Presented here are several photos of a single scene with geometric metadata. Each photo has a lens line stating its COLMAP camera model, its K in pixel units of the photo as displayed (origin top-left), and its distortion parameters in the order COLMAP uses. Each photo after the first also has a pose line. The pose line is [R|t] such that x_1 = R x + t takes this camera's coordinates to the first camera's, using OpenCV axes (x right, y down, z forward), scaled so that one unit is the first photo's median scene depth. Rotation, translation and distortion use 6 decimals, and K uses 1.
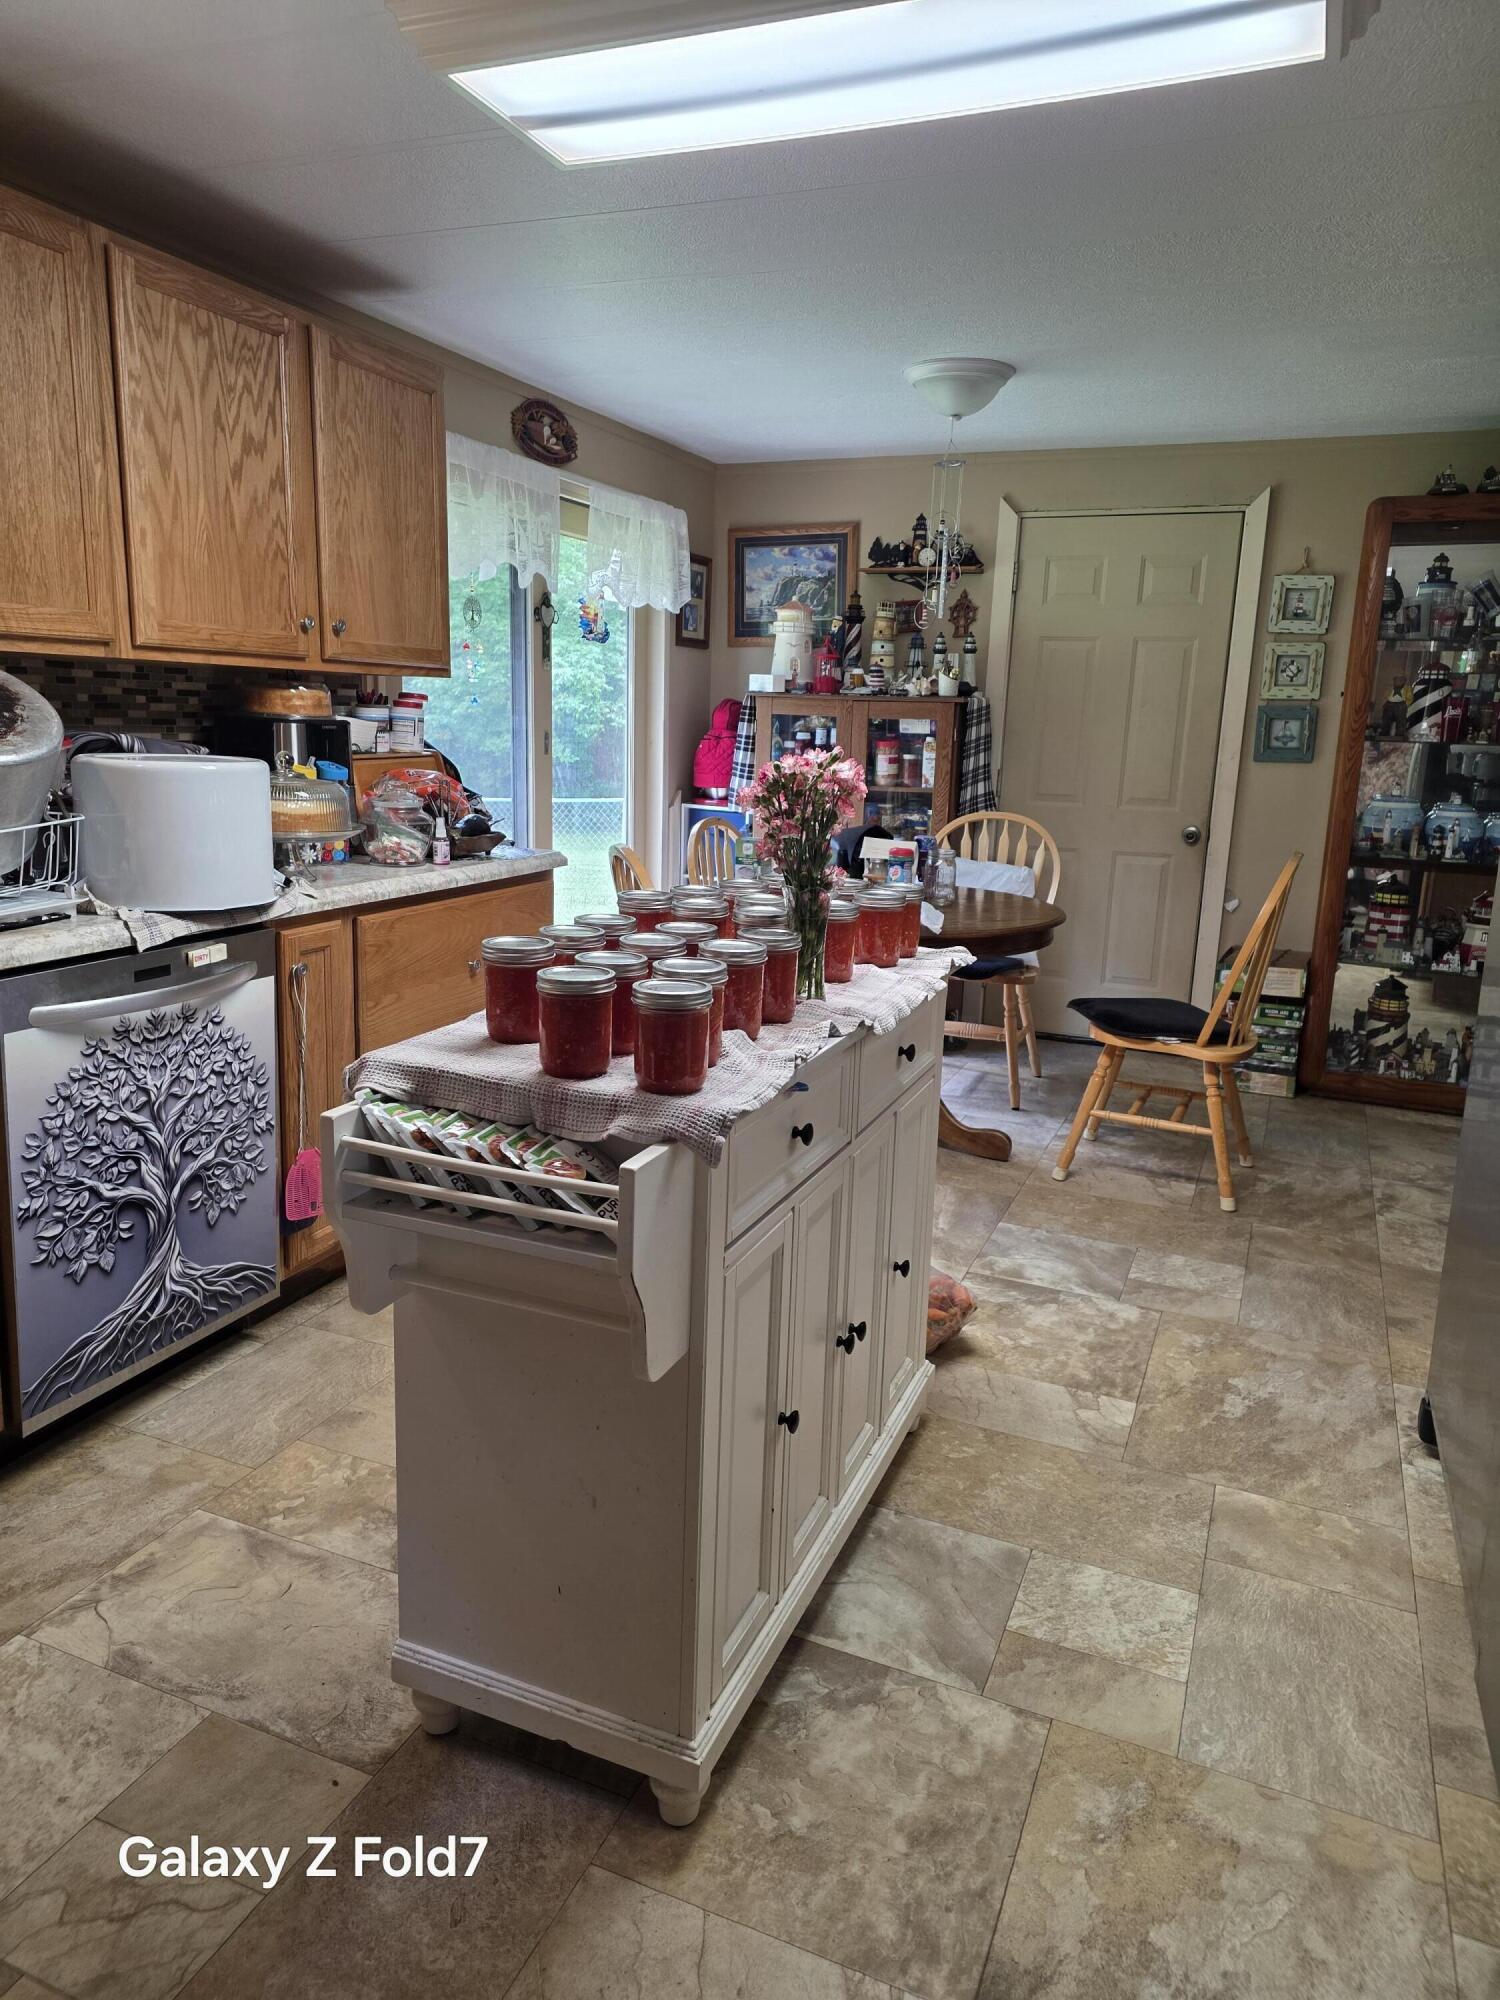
lens RADIAL K [[1317.0, 0, 761.9], [0, 1317.0, 983.9], [0, 0, 1]] dist [0.052486, -0.030806]
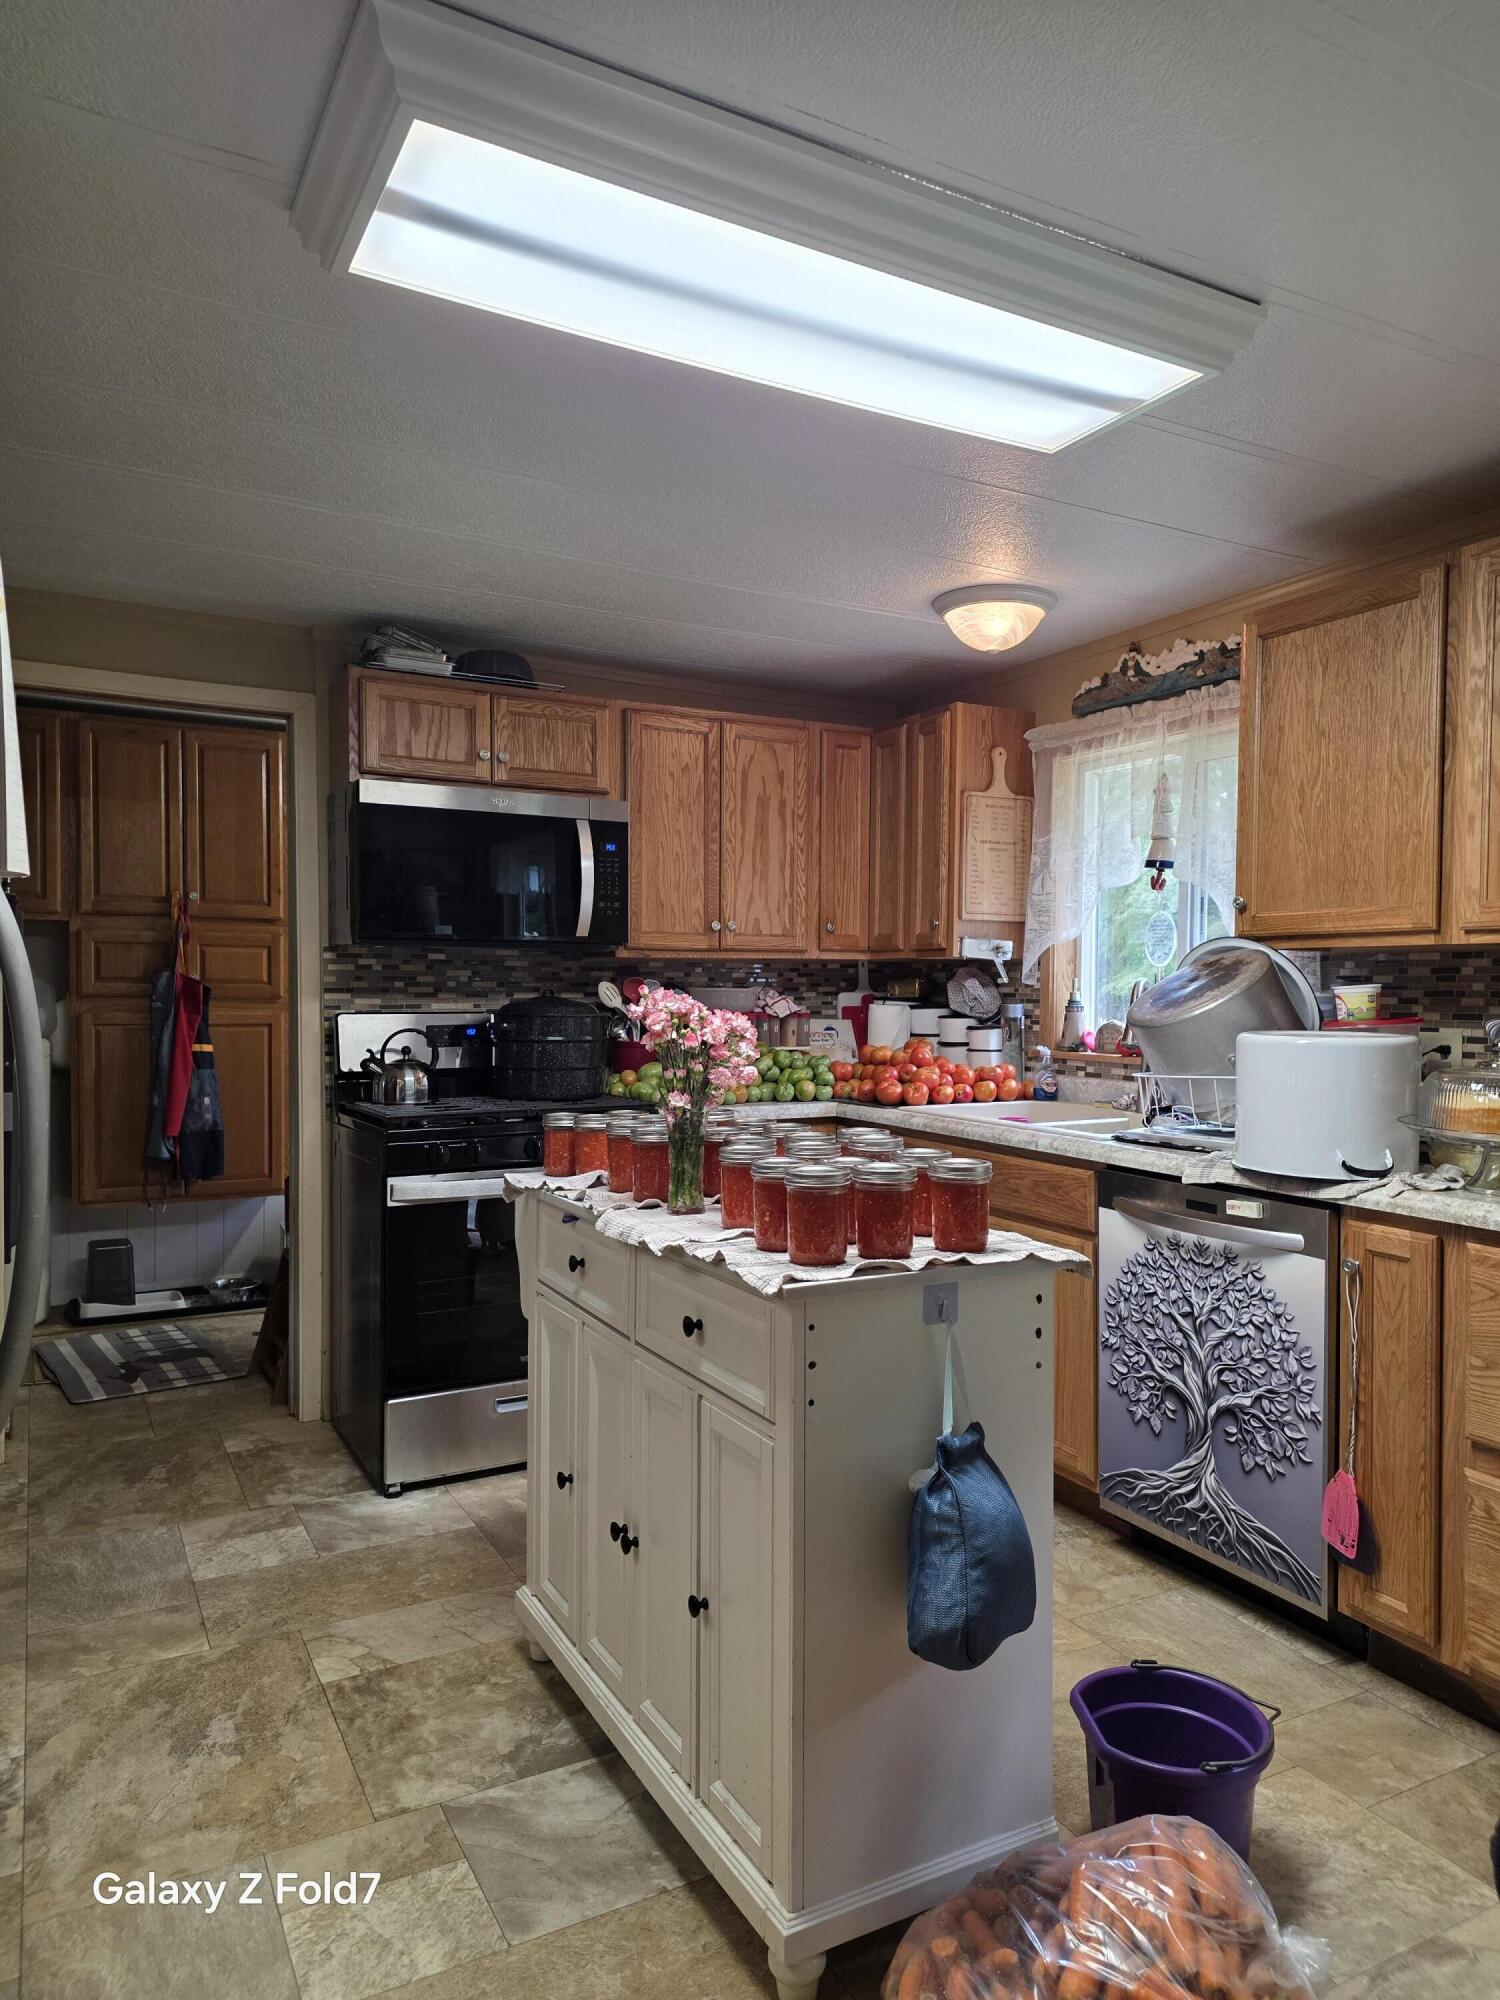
lens RADIAL K [[1317.0, 0, 758.7], [0, 1317.0, 1016.7], [0, 0, 1]] dist [0.052486, -0.030806]
pose [[-0.625385, -0.019954, -0.780061, 0.690456], [-0.188132, 0.974039, 0.125912, -0.240086], [0.757298, 0.225498, -0.612904, 1.351276]]
